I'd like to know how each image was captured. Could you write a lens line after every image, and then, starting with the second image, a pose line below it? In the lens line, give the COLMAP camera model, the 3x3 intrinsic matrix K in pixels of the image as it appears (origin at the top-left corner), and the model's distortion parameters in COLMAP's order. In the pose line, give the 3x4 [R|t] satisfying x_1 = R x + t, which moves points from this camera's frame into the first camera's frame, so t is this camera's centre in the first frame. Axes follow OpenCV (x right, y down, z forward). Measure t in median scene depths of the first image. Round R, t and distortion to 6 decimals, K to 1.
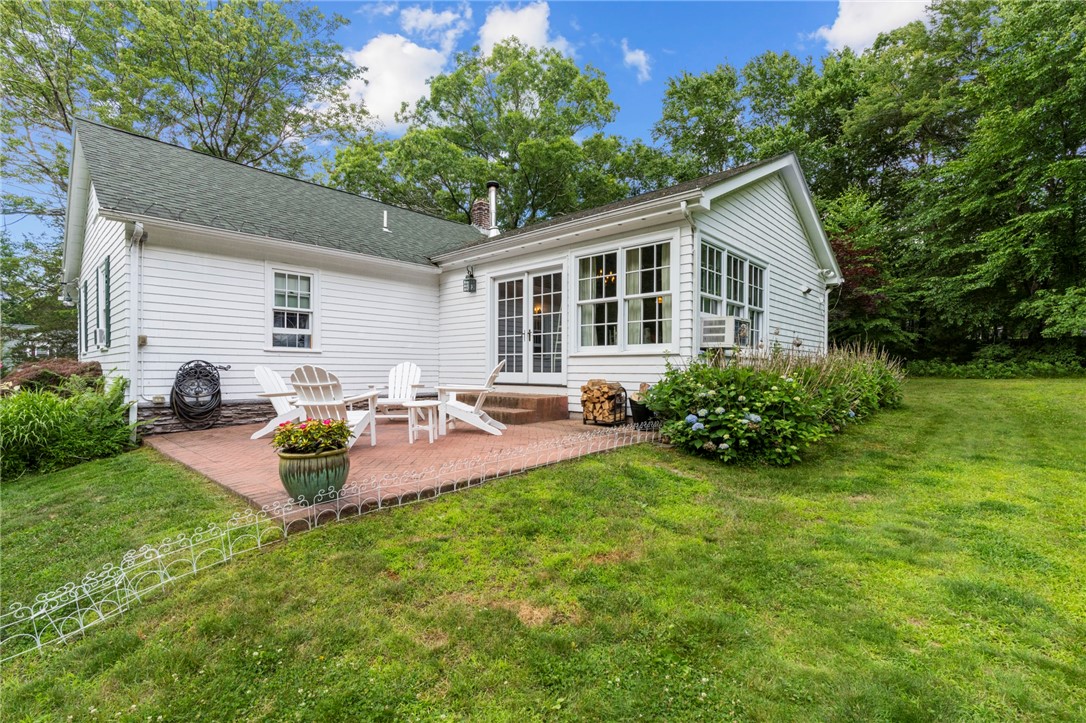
lens RADIAL K [[492.3, 0, 544.8], [0, 492.3, 364.8], [0, 0, 1]] dist [-0.000323, 0.000037]
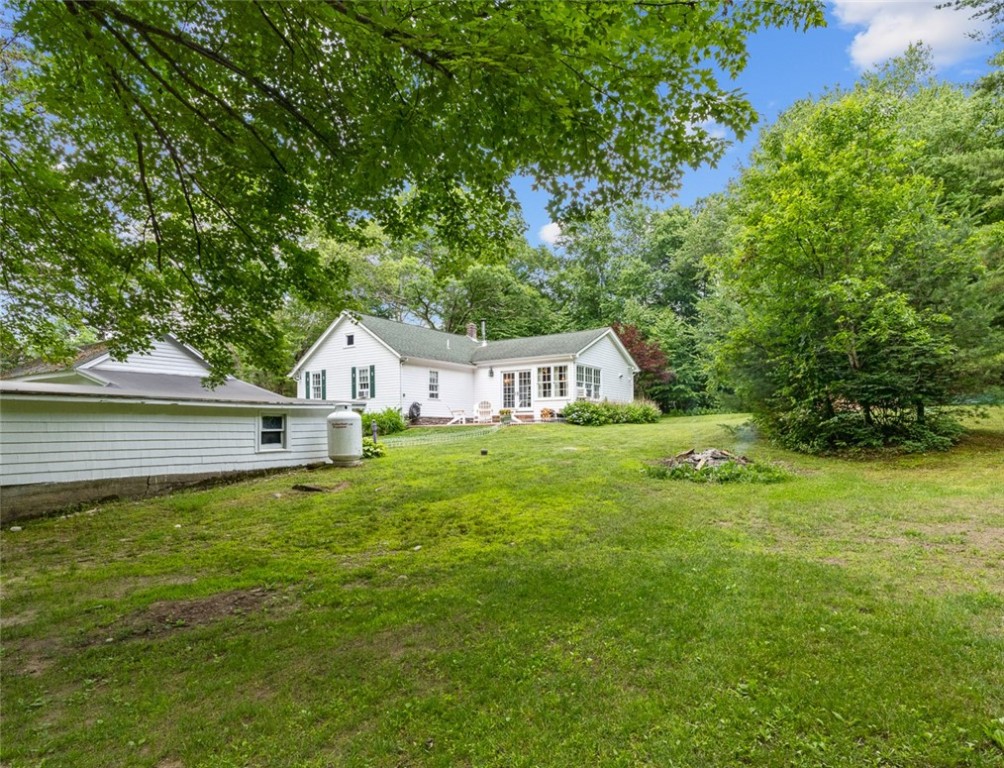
lens RADIAL K [[602.3, 0, 501.8], [0, 602.3, 385.9], [0, 0, 1]] dist [0.000130, 0.000017]
pose [[0.990459, 0.003296, 0.137768, -0.639988], [0.006163, 0.997654, -0.068178, 0.136962], [-0.137670, 0.068377, 0.988115, -2.531332]]
